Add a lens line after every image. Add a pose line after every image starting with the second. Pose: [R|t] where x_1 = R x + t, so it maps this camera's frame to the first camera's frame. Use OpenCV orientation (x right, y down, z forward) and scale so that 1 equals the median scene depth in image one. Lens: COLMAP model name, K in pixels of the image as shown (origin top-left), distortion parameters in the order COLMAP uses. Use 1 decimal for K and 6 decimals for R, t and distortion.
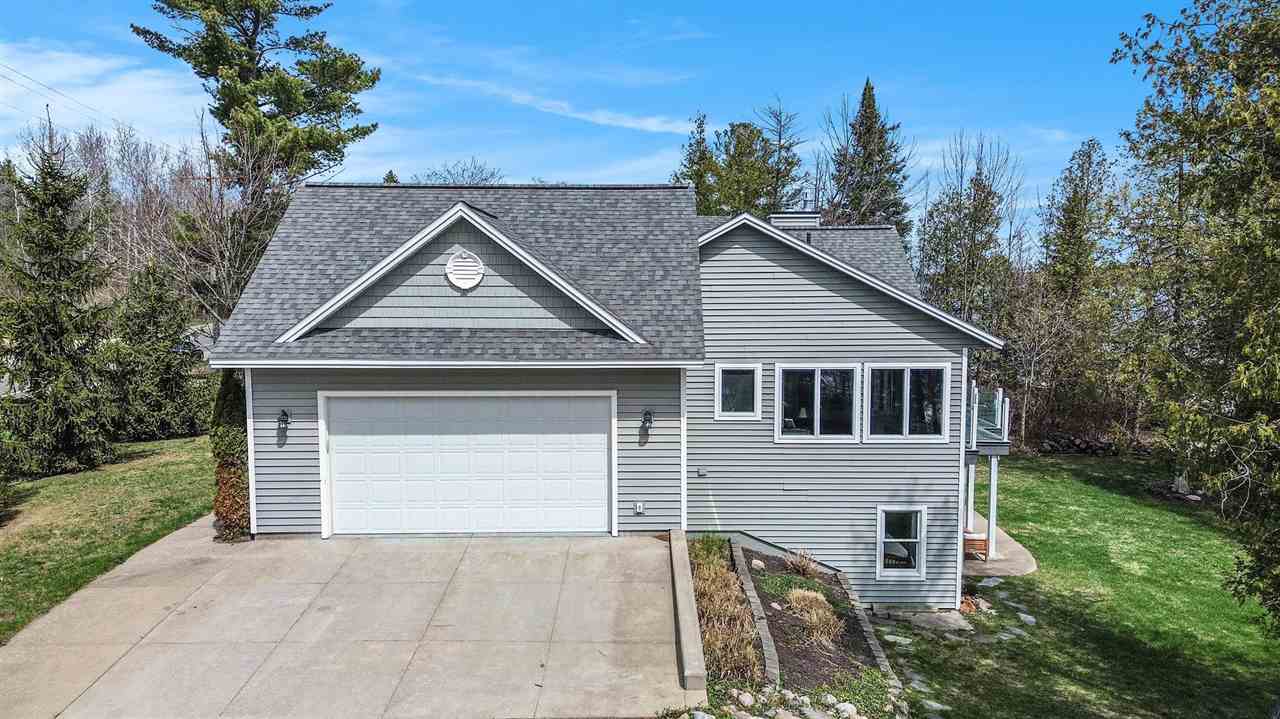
lens RADIAL K [[891.7, 0, 642.7], [0, 891.7, 364.6], [0, 0, 1]] dist [0.028677, -0.013304]
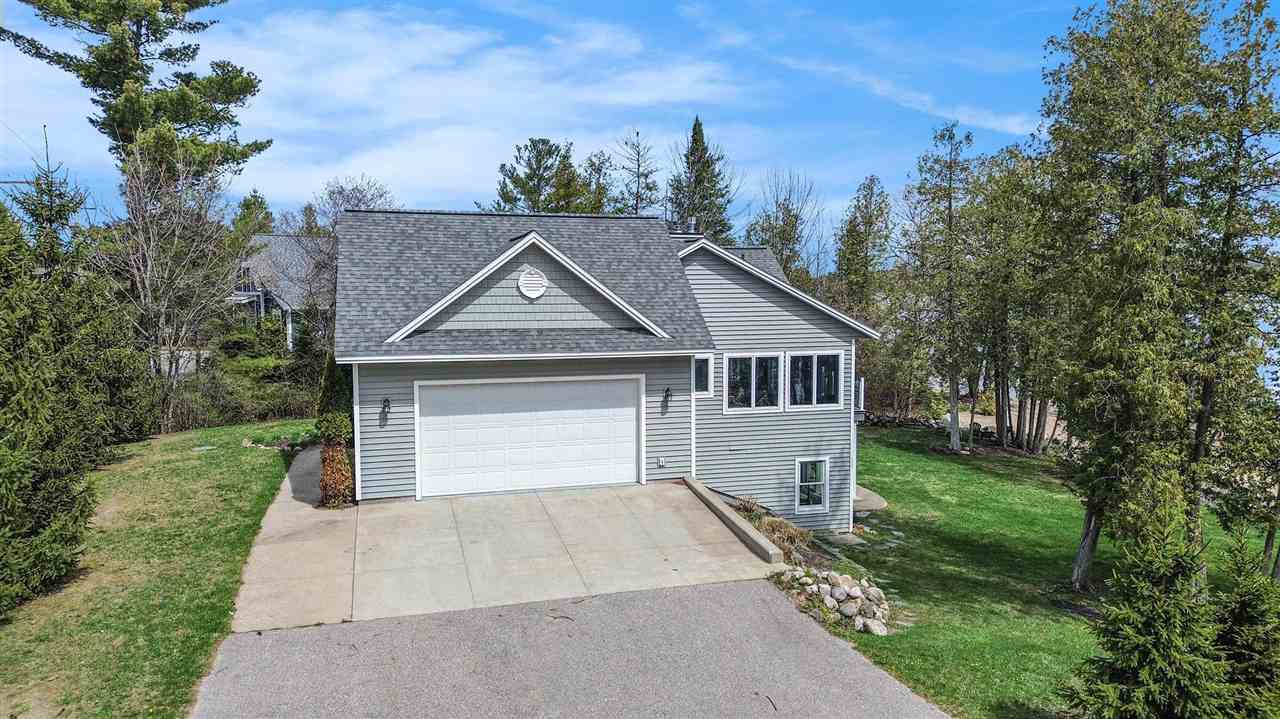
lens RADIAL K [[891.7, 0, 636.8], [0, 891.7, 359.1], [0, 0, 1]] dist [0.028677, -0.013304]
pose [[0.963431, -0.023464, 0.266928, -0.330508], [0.026802, 0.999601, -0.008867, 0.015443], [-0.266614, 0.015696, 0.963676, -0.231521]]
